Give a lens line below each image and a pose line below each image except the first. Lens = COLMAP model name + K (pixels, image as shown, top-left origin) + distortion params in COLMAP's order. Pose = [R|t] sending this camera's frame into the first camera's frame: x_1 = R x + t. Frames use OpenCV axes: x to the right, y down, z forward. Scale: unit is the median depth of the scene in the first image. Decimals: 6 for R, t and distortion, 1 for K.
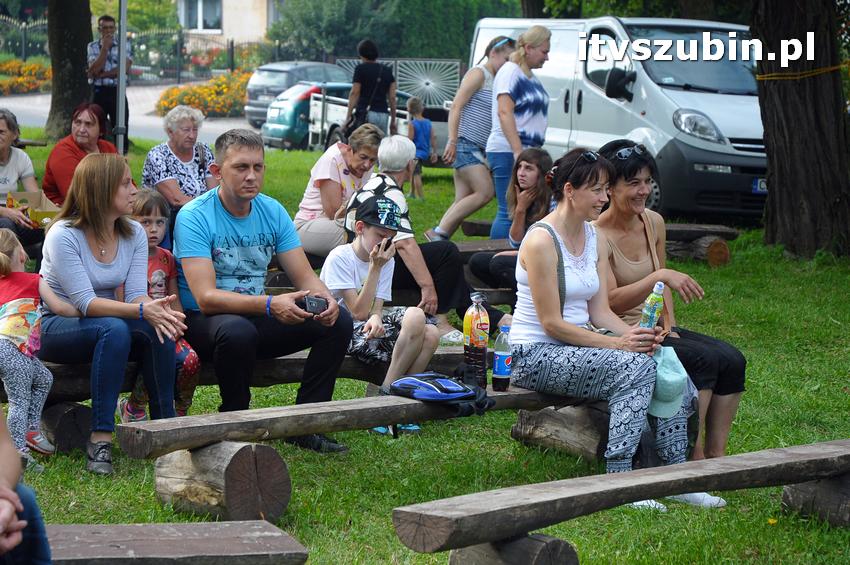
lens RADIAL K [[2275.2, 0, 424.3], [0, 2275.2, 287.2], [0, 0, 1]] dist [0.304175, 0.000000]
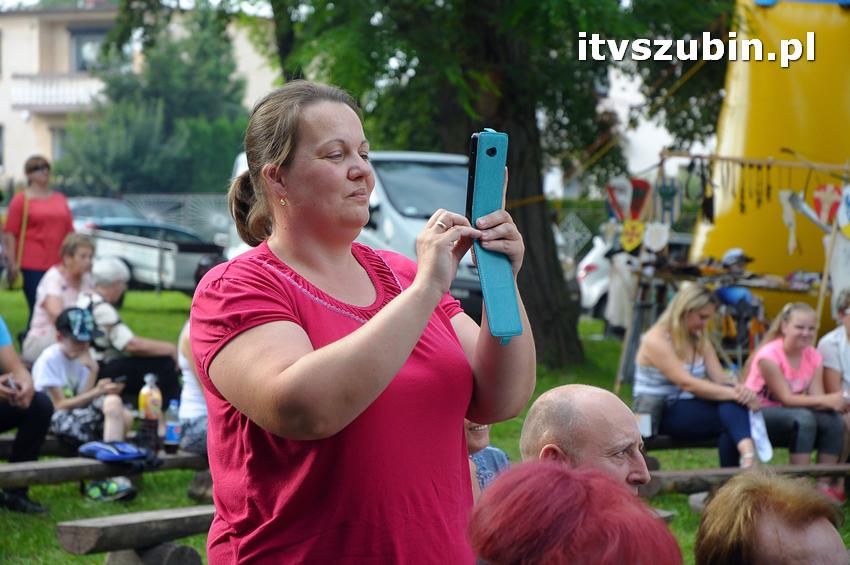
lens RADIAL K [[2604.3, 0, 428.0], [0, 2604.3, 283.0], [0, 0, 1]] dist [0.479892, 0.000000]
pose [[0.997922, -0.016254, 0.062345, 0.085688], [0.020347, 0.997639, -0.065588, 0.048876], [-0.061132, 0.066720, 0.995897, -0.438764]]
